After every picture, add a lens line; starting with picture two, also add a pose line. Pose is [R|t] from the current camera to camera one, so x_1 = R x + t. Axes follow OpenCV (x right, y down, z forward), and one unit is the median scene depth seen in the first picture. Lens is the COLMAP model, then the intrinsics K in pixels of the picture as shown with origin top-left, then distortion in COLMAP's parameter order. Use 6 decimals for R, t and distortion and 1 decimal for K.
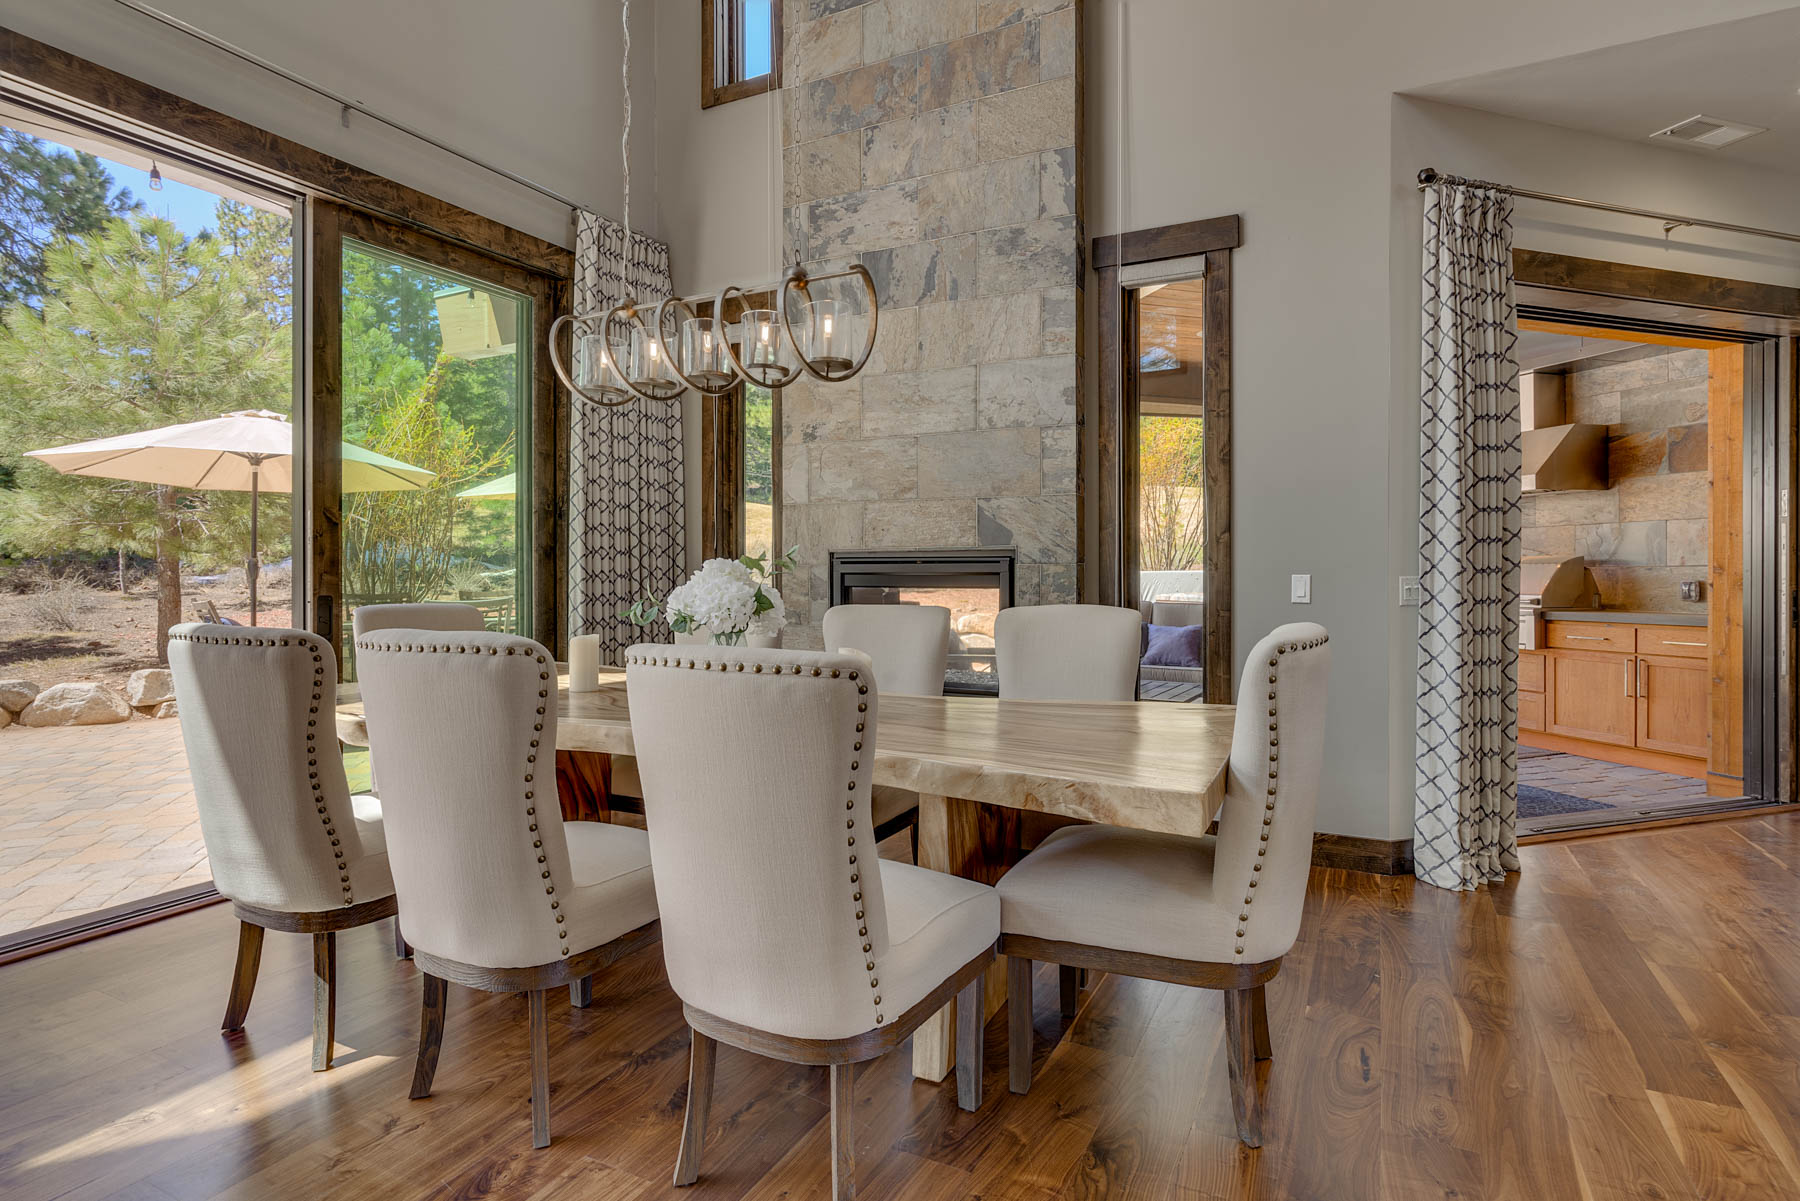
lens RADIAL K [[929.9, 0, 901.0], [0, 929.9, 574.6], [0, 0, 1]] dist [-0.005729, 0.000694]
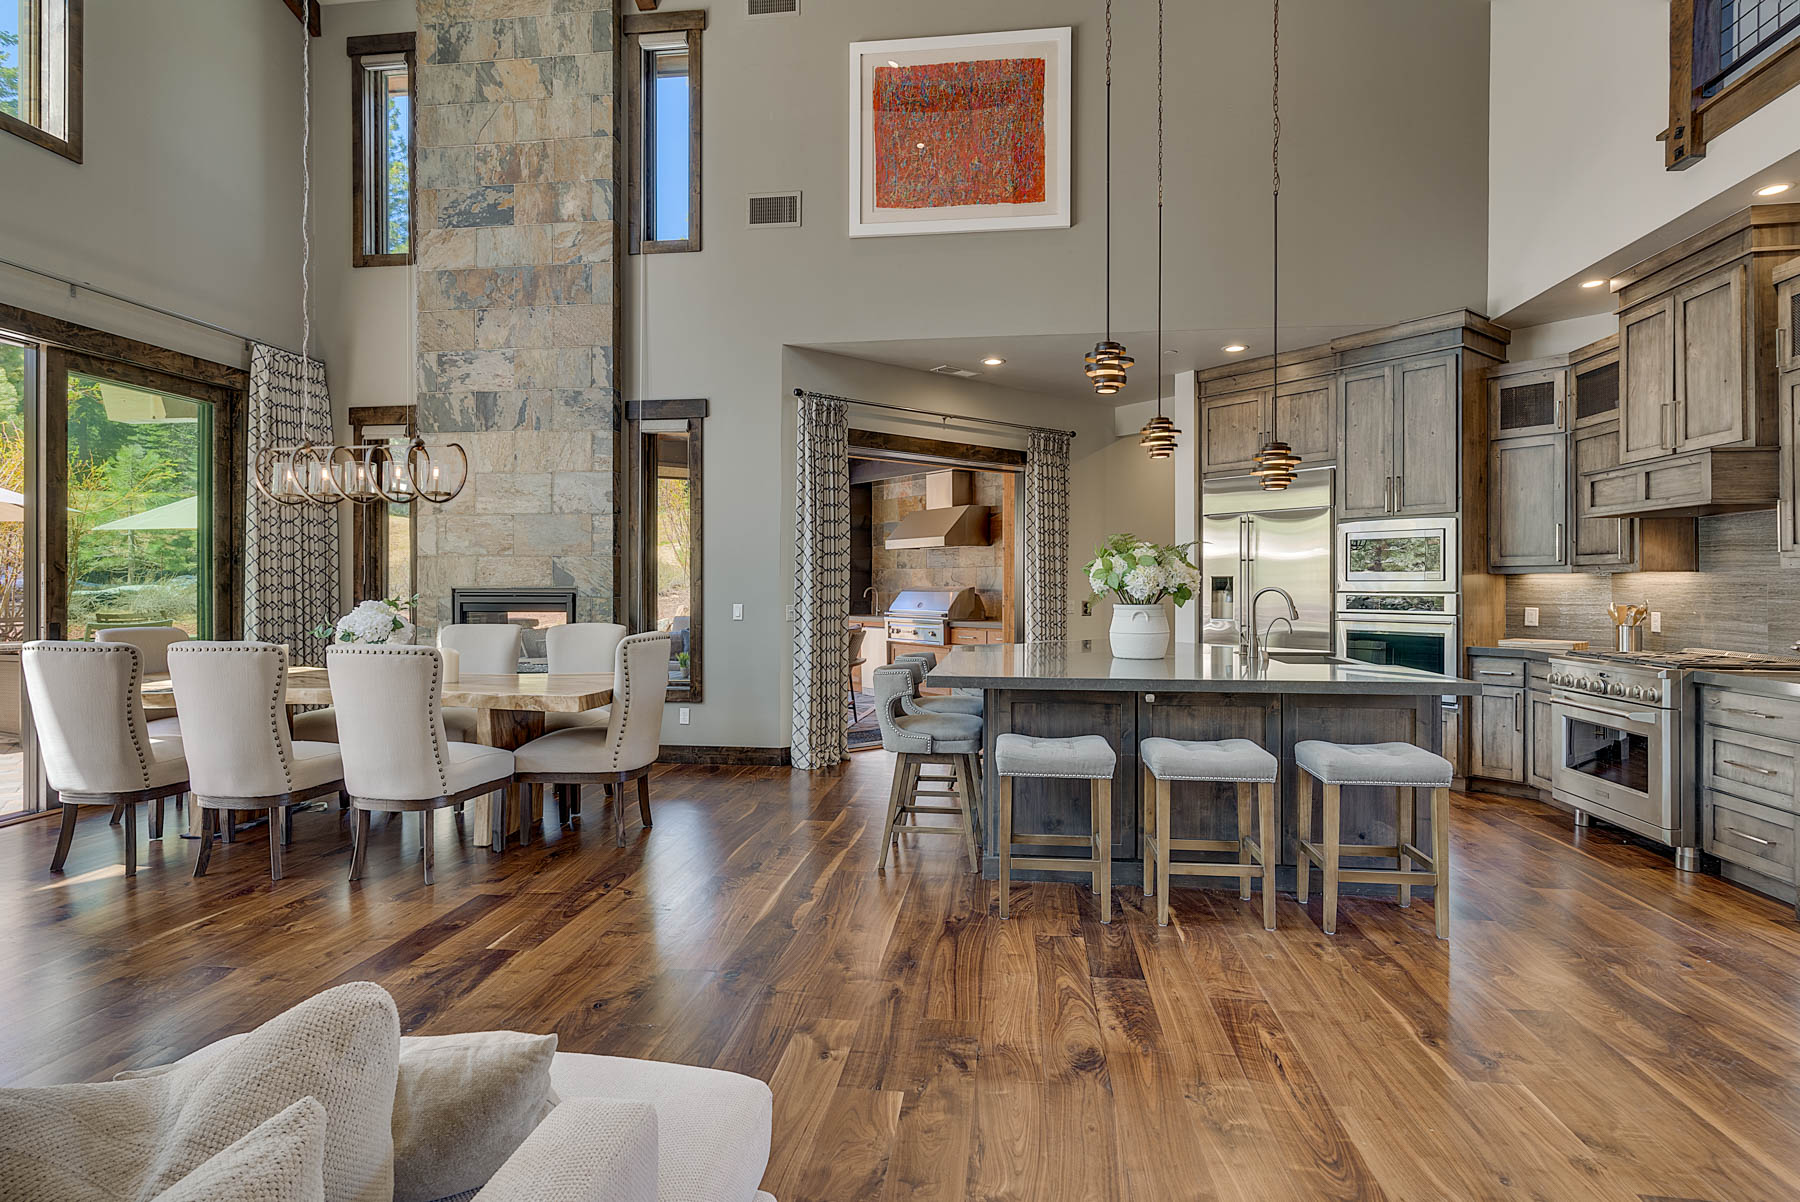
lens RADIAL K [[900.6, 0, 897.7], [0, 900.6, 586.3], [0, 0, 1]] dist [0.001077, 0.000435]
pose [[0.941203, 0.001305, 0.337840, 0.115458], [-0.000994, 0.999999, -0.001093, -0.028556], [-0.337841, 0.000693, 0.941203, -0.645535]]
